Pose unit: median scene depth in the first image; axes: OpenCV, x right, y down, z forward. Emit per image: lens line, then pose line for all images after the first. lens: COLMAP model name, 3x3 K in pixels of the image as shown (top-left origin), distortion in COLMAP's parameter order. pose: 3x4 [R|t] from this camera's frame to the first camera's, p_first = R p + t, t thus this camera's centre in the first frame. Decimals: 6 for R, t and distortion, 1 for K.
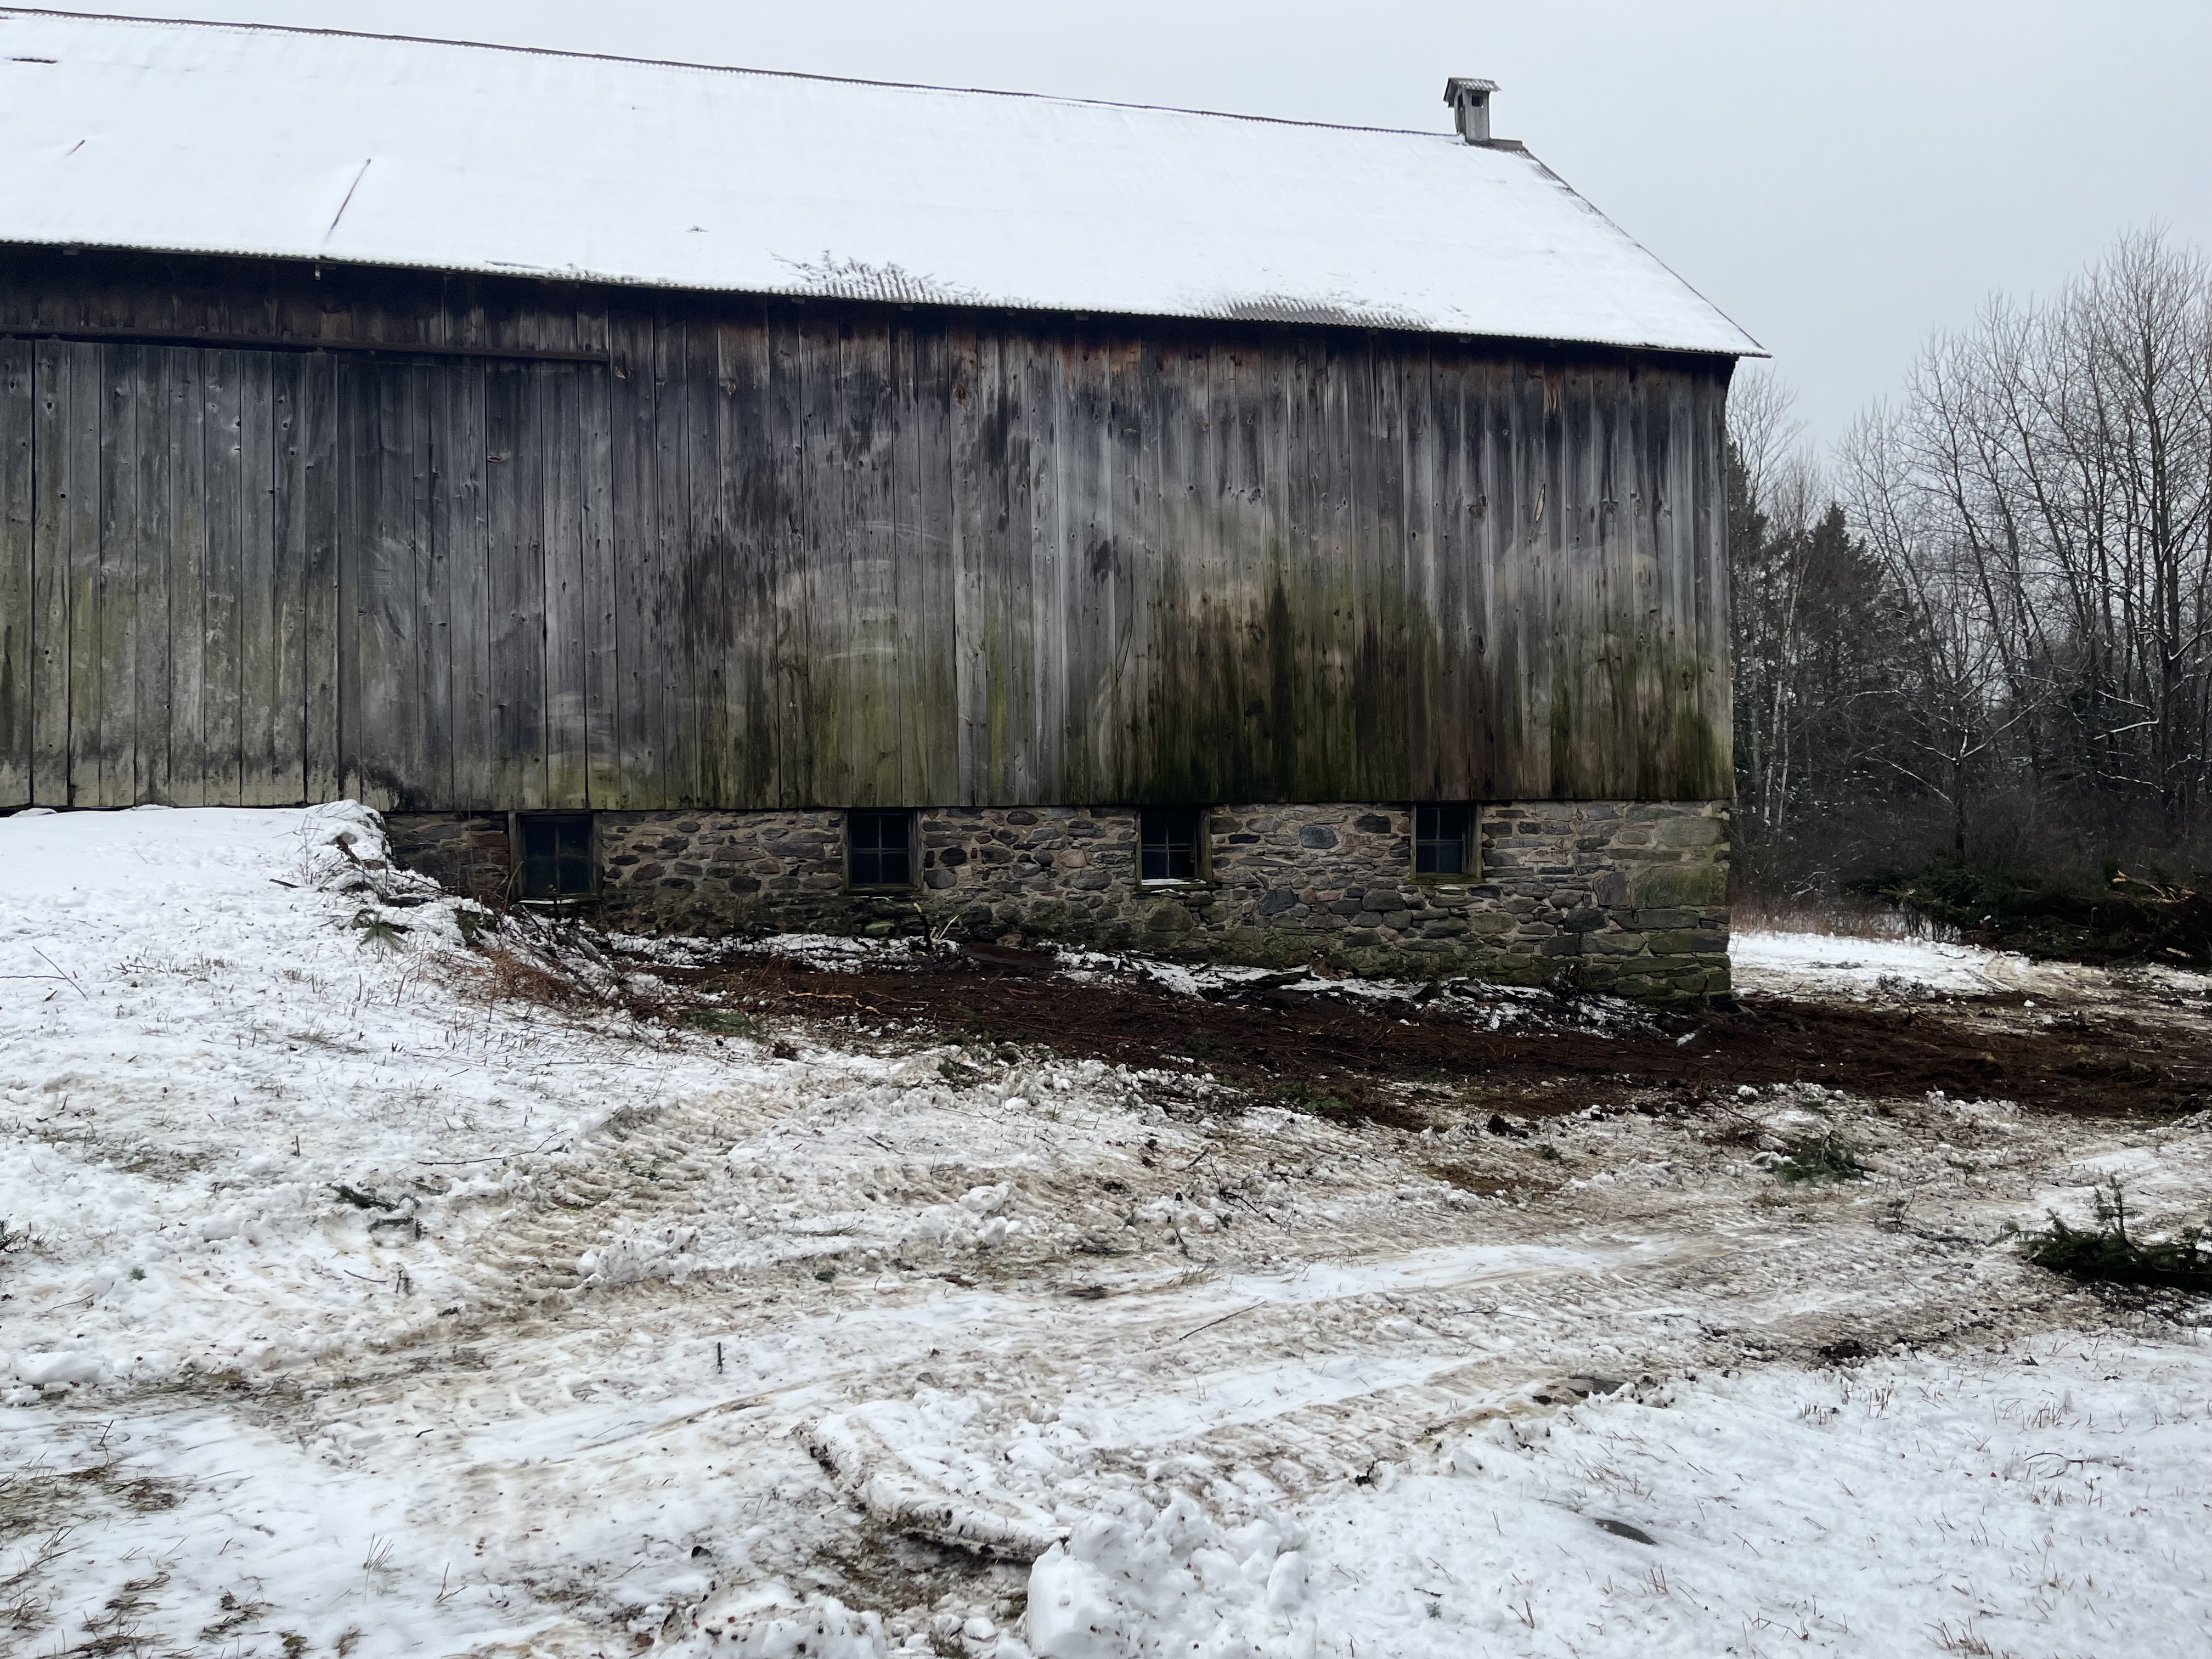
lens RADIAL K [[1667.5, 0, 1100.3], [0, 1667.5, 815.6], [0, 0, 1]] dist [0.076022, -0.101768]
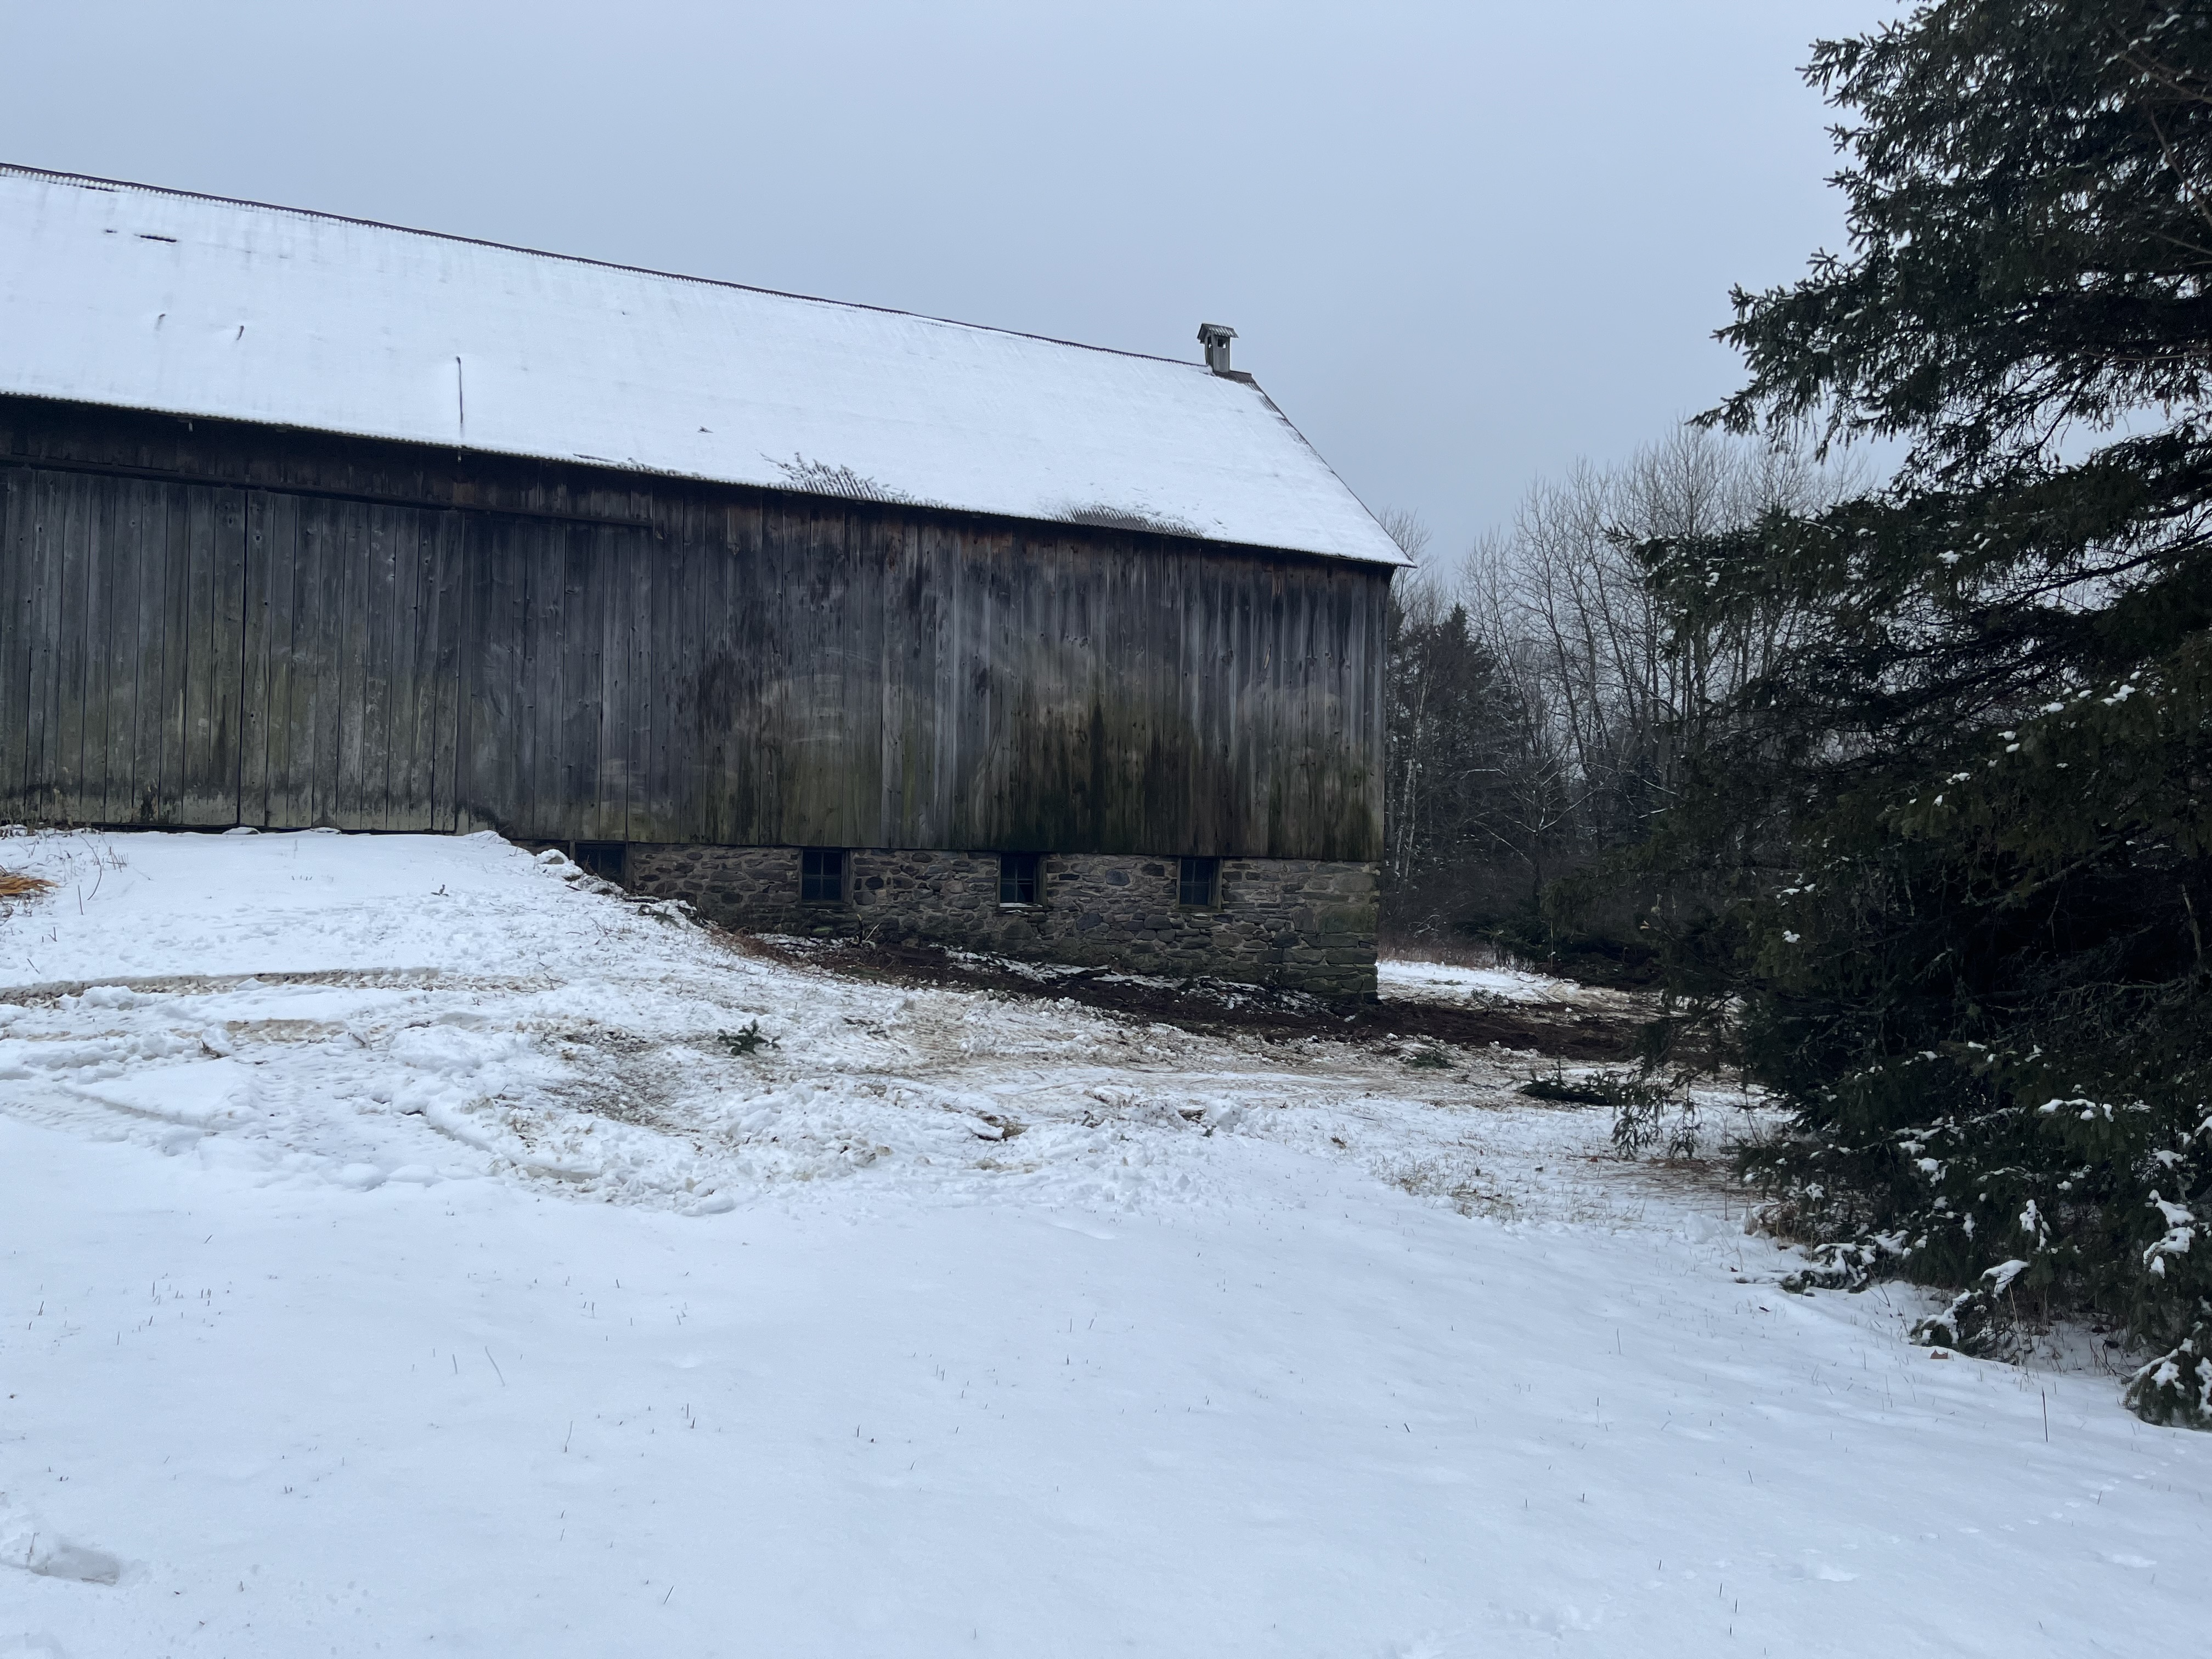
lens RADIAL K [[1667.5, 0, 1101.7], [0, 1667.5, 835.5], [0, 0, 1]] dist [0.076022, -0.101768]
pose [[0.978147, 0.039538, 0.204120, -0.187223], [-0.038215, 0.999215, -0.010420, -0.008480], [-0.204371, 0.002391, 0.978891, -0.437406]]
